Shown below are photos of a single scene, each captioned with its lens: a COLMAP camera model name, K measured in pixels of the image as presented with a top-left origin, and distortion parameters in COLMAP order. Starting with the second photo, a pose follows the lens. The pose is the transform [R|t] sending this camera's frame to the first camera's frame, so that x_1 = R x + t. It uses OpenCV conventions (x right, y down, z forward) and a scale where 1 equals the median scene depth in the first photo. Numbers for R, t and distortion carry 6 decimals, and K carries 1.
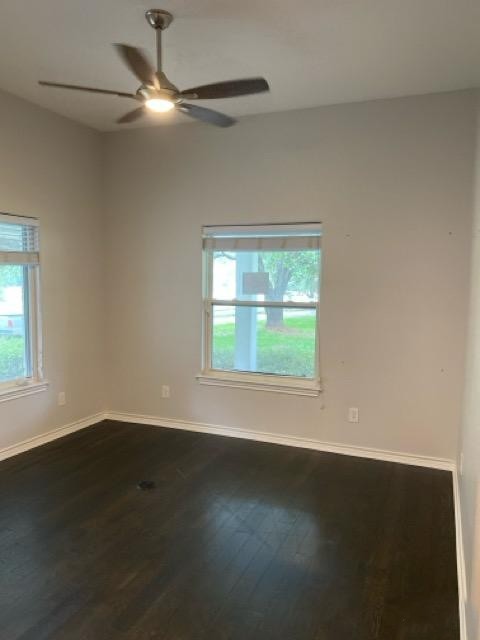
lens RADIAL K [[478.5, 0, 240.0], [0, 478.5, 320.0], [0, 0, 1]] dist [0.175736, -0.421714]
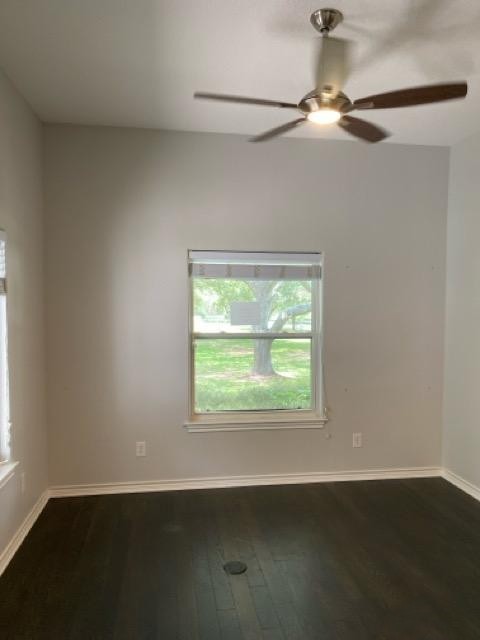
lens RADIAL K [[487.7, 0, 240.0], [0, 487.7, 320.0], [0, 0, 1]] dist [0.069638, -0.096607]
pose [[0.848485, -0.021402, 0.528787, -0.506075], [0.053364, 0.997549, -0.045252, -0.024199], [-0.526522, 0.066614, 0.847548, 0.221299]]
